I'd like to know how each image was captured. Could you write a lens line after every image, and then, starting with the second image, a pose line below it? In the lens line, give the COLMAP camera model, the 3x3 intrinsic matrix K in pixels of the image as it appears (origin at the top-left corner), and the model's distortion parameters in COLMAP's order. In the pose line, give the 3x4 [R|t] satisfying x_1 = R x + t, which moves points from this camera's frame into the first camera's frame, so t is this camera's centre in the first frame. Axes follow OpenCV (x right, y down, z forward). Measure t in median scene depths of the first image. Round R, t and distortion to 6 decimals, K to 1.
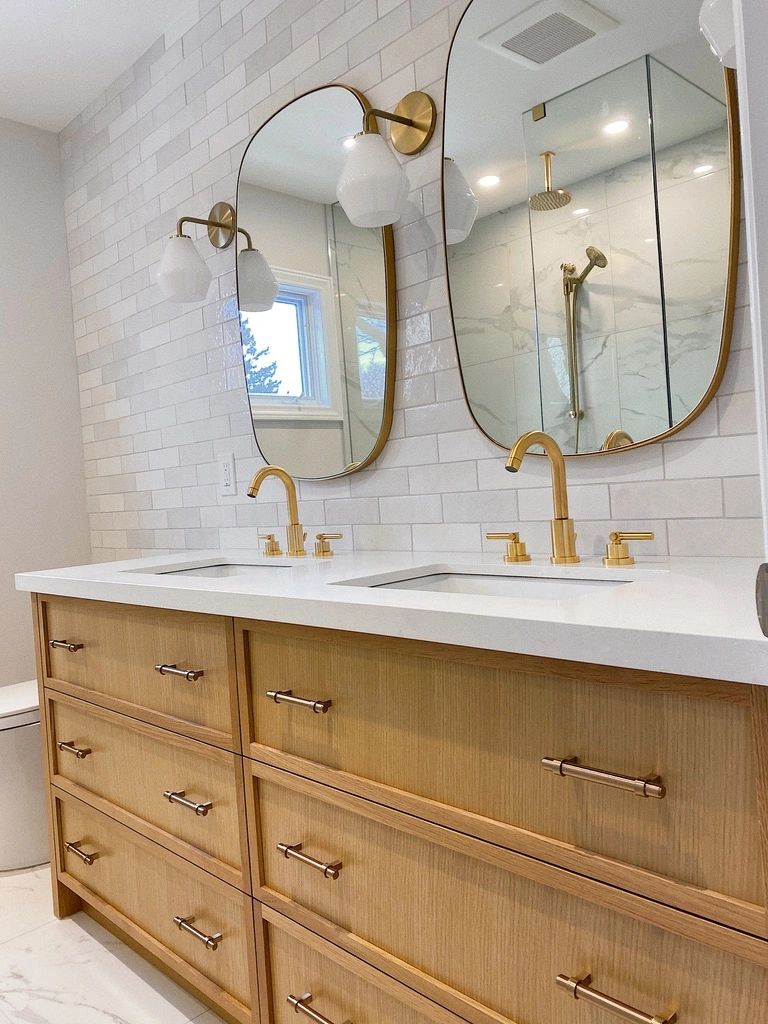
lens RADIAL K [[776.6, 0, 368.3], [0, 776.6, 483.3], [0, 0, 1]] dist [0.023274, -0.026195]
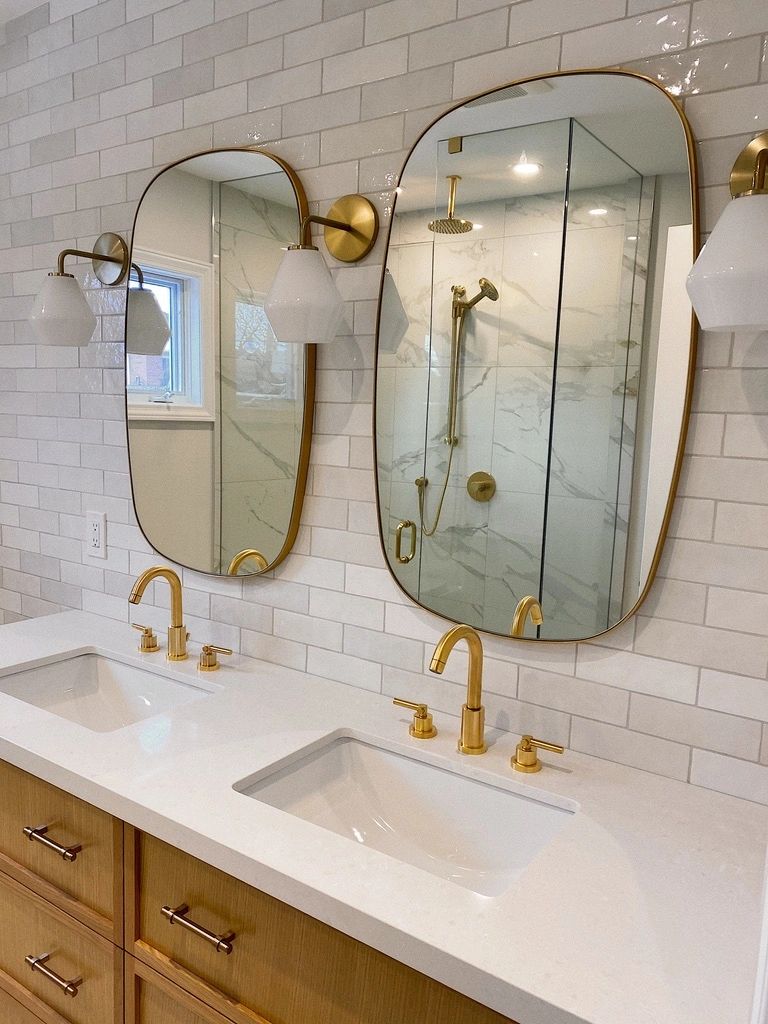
lens RADIAL K [[776.6, 0, 380.4], [0, 776.6, 512.5], [0, 0, 1]] dist [0.023274, -0.026195]
pose [[0.973441, 0.076930, 0.215626, -0.042386], [-0.101372, 0.989327, 0.104675, -0.122435], [-0.205272, -0.123753, 0.970849, 0.036444]]
